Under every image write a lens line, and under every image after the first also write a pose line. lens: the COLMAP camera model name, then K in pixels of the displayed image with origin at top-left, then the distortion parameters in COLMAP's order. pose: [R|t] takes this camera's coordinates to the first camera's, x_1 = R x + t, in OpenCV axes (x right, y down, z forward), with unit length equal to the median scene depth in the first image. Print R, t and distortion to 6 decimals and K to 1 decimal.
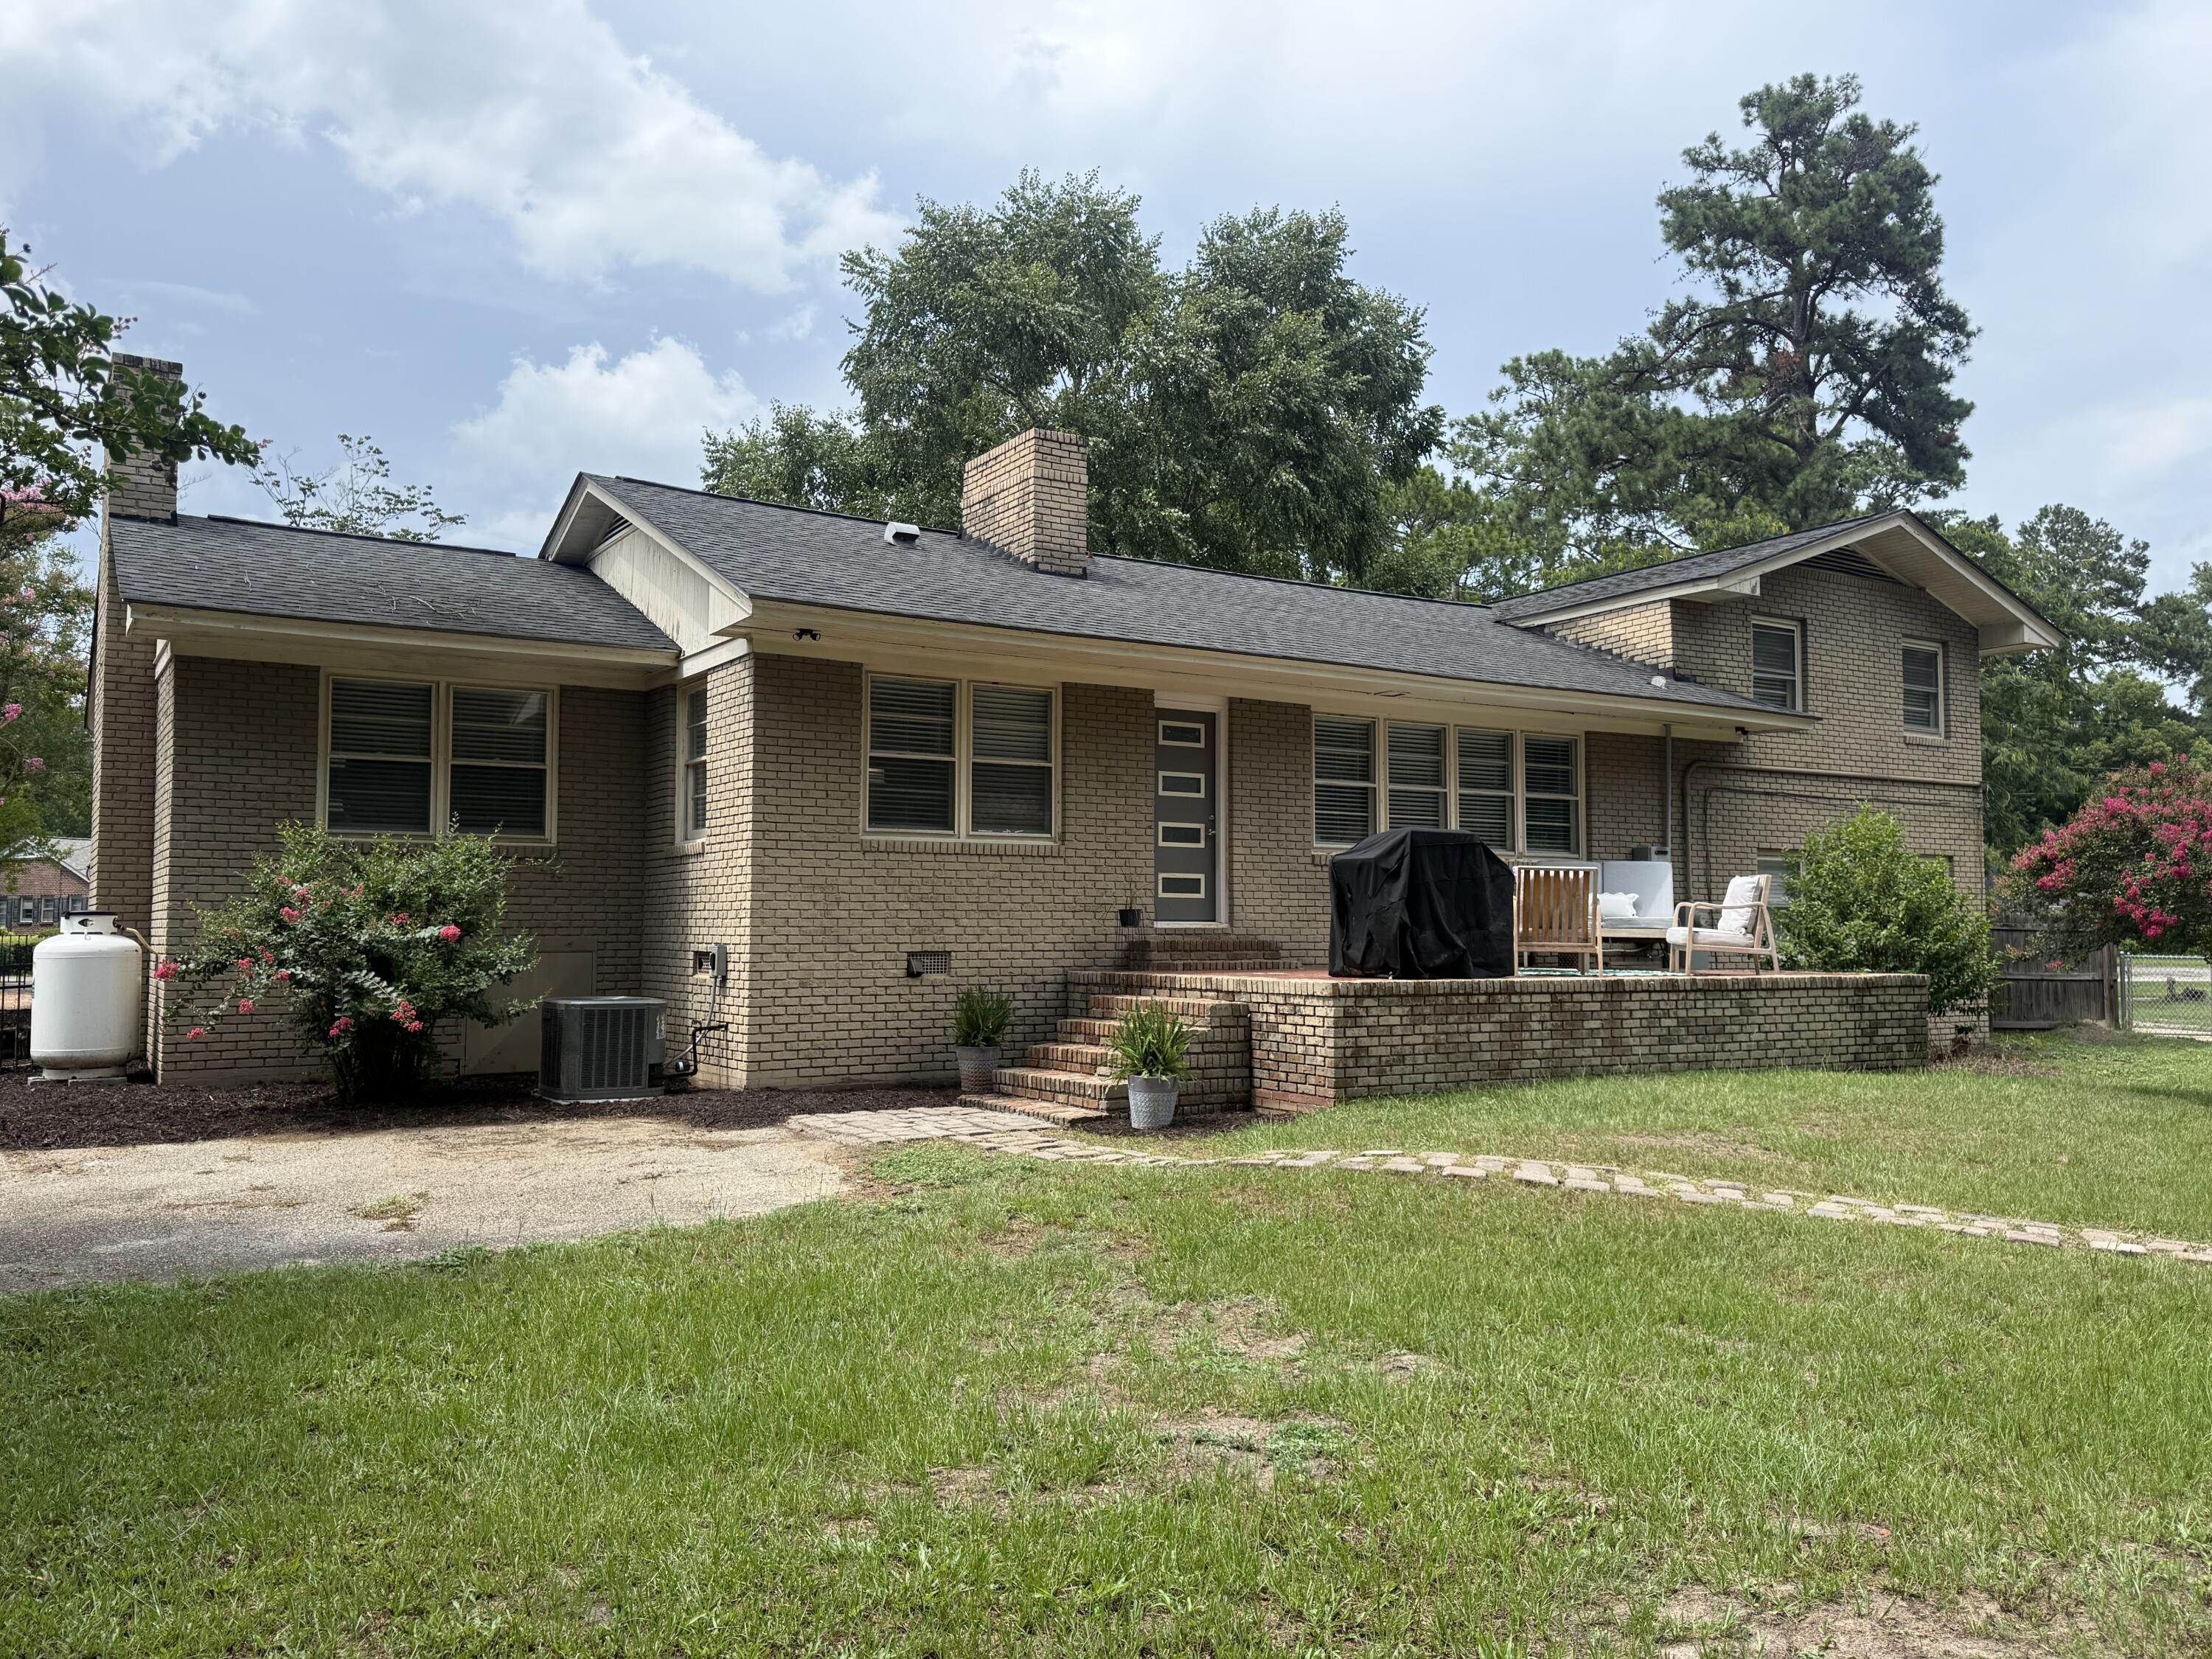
lens RADIAL K [[1699.0, 0, 1109.4], [0, 1699.0, 817.3], [0, 0, 1]] dist [0.050275, -0.016393]
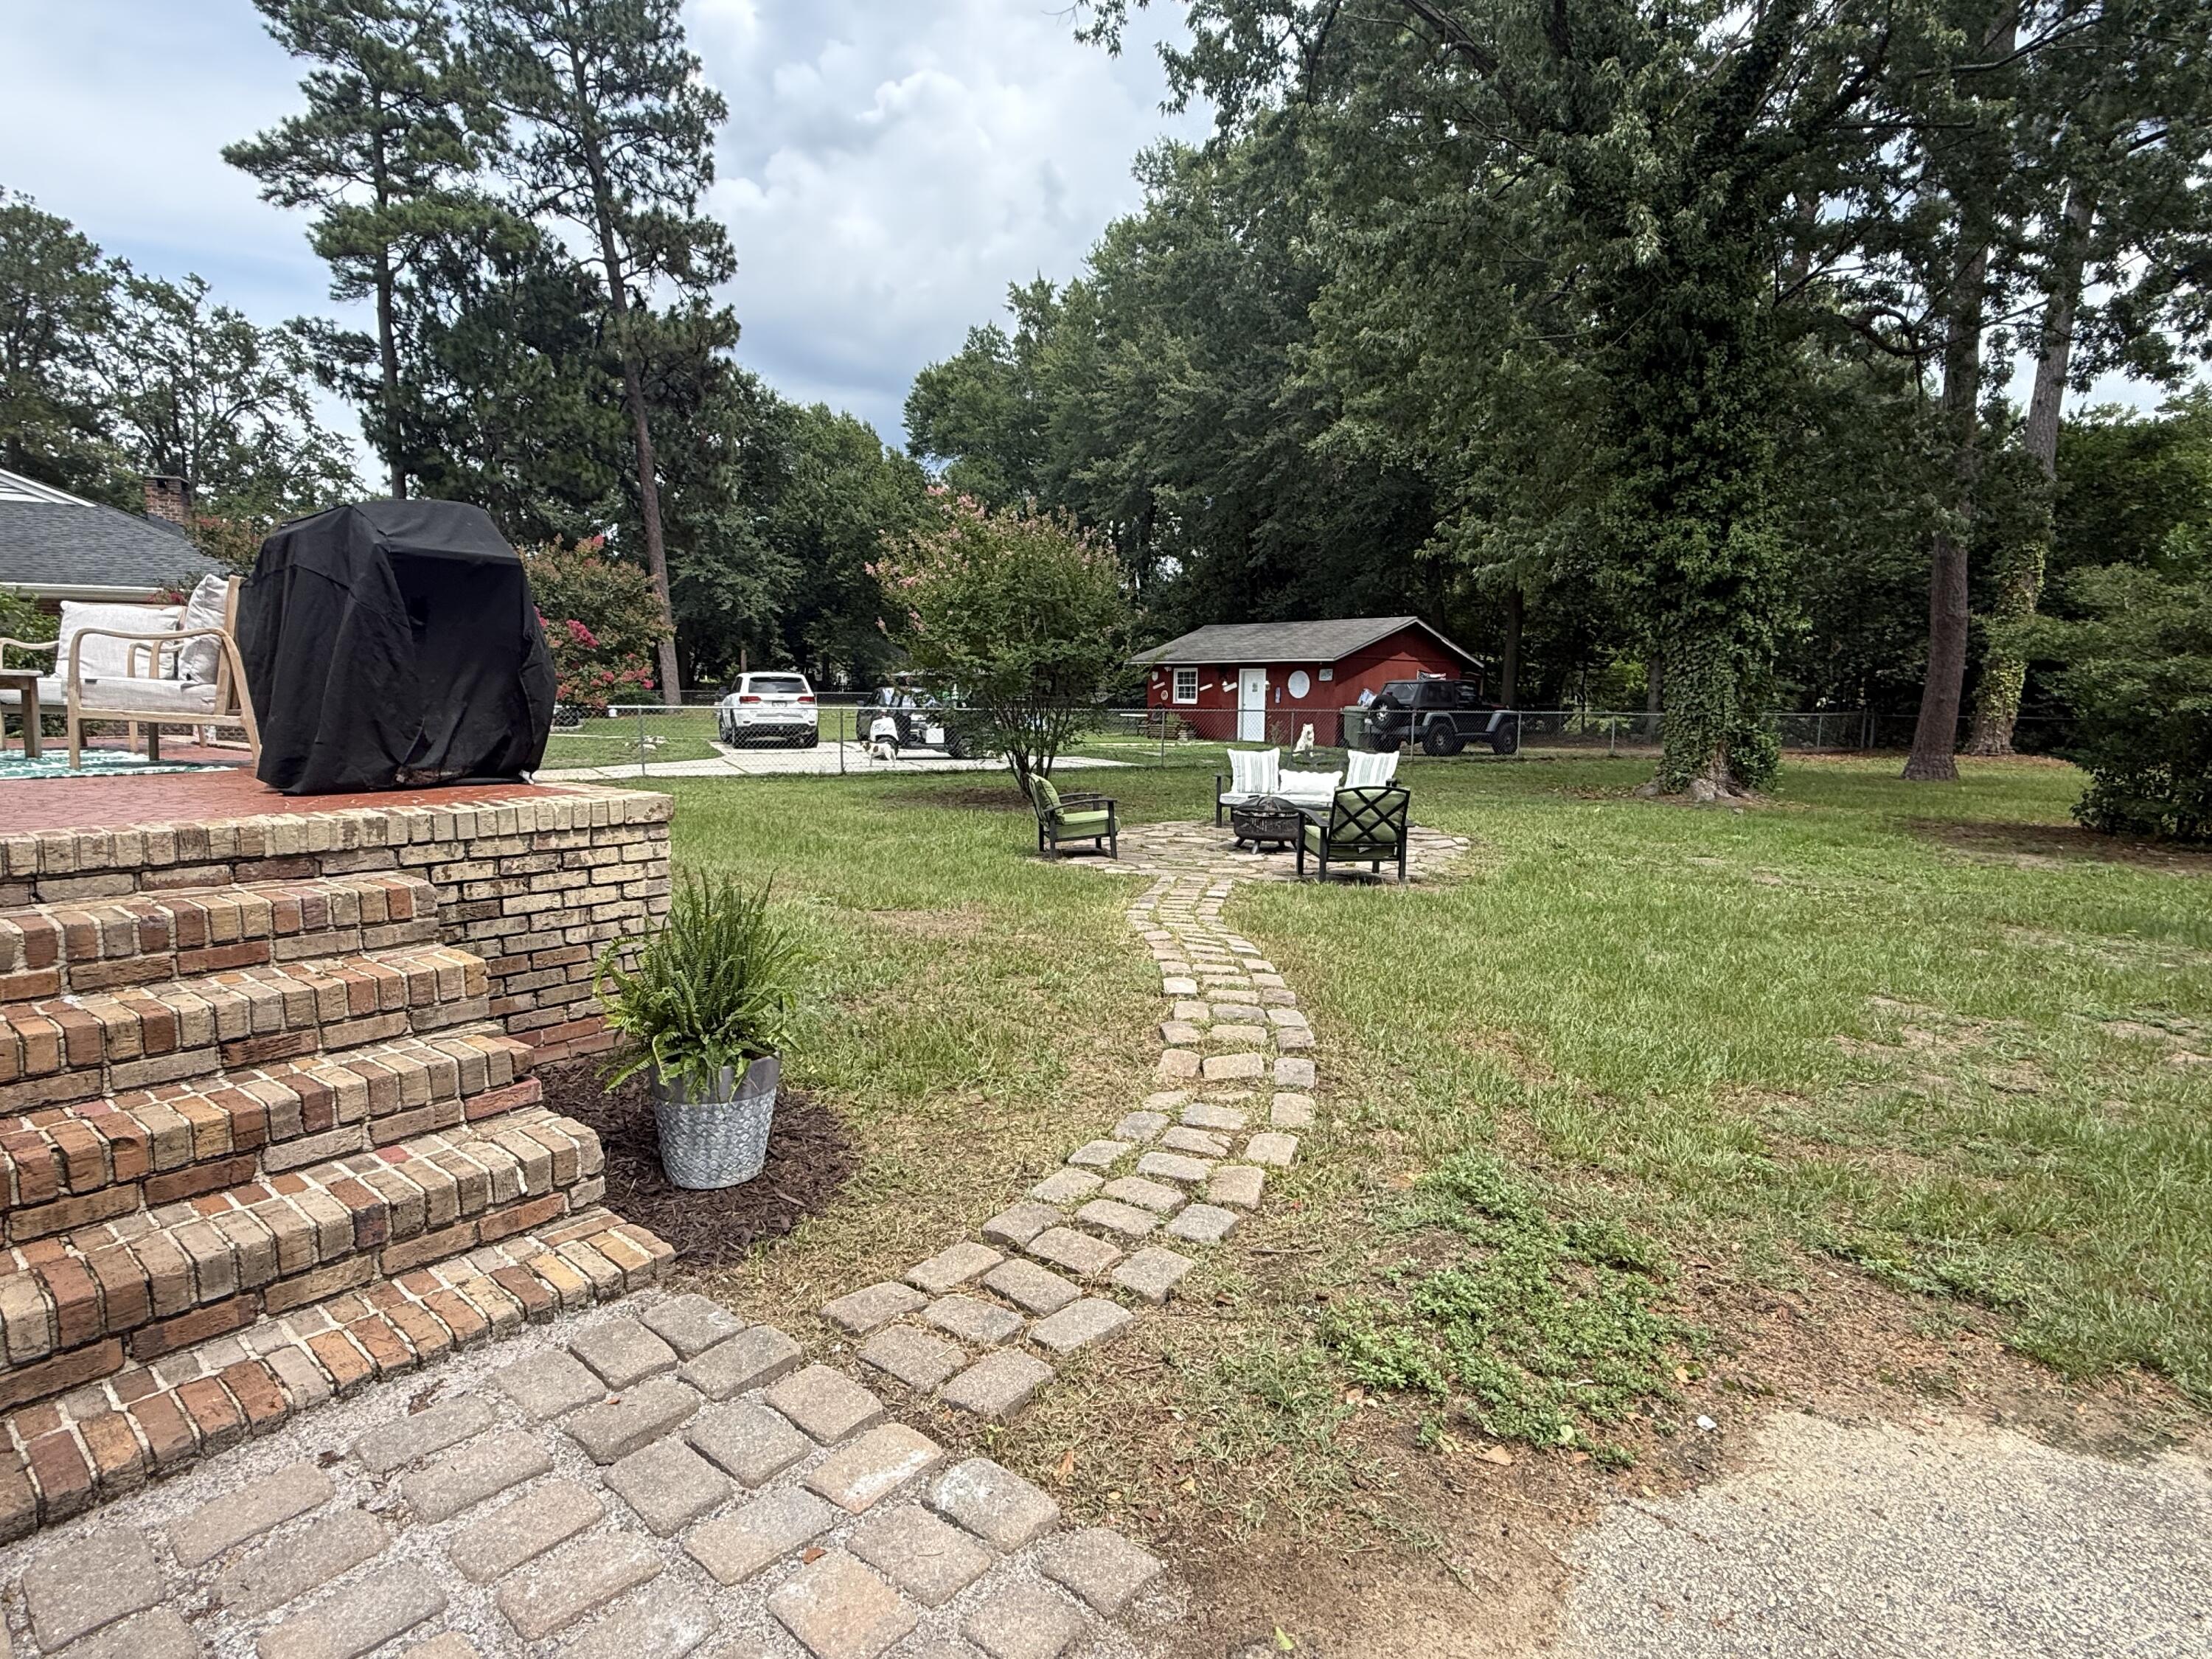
lens RADIAL K [[1151.8, 0, 1104.4], [0, 1151.8, 827.0], [0, 0, 1]] dist [-0.005296, 0.001097]
pose [[-0.324643, -0.119352, 0.938276, -0.158083], [-0.075750, 0.992101, 0.099989, 0.036326], [-0.942798, -0.038614, -0.331120, 0.599952]]
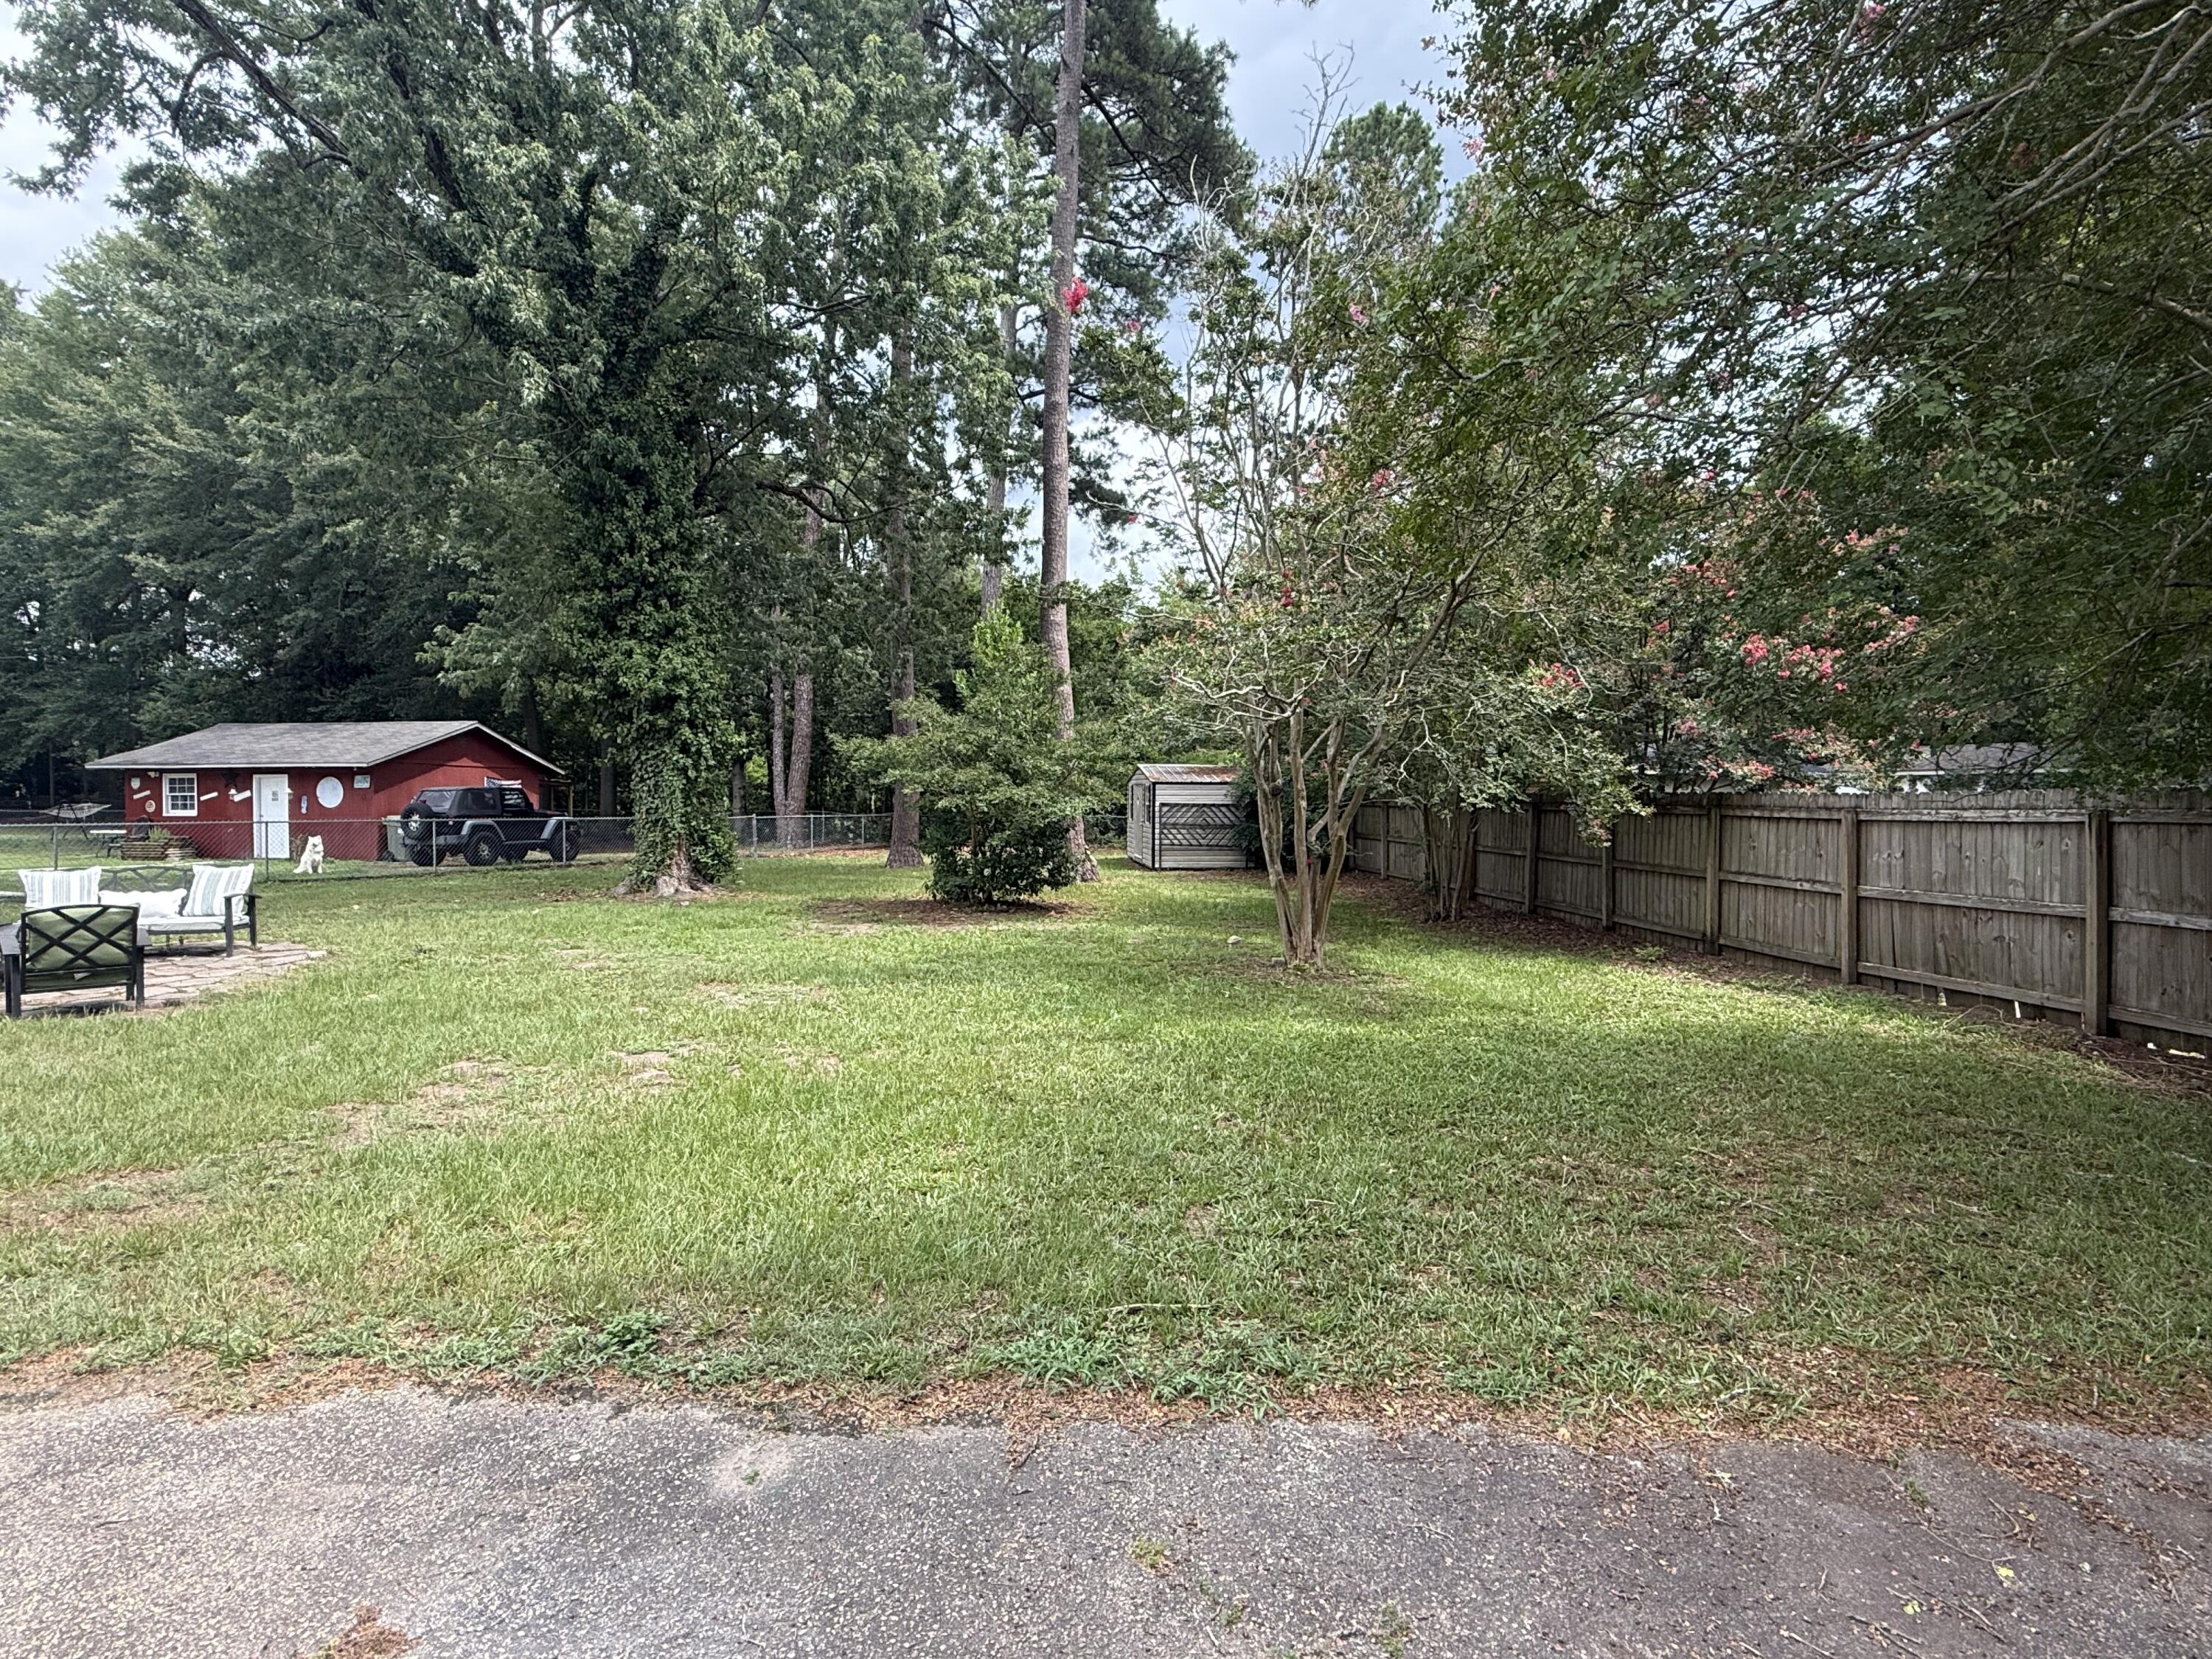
lens RADIAL K [[1151.8, 0, 1100.2], [0, 1151.8, 828.1], [0, 0, 1]] dist [-0.005296, 0.001097]
pose [[-0.839465, -0.017975, 0.543116, -0.293074], [-0.041325, 0.998670, -0.030822, 0.027980], [-0.541840, -0.048318, -0.839092, 0.495455]]
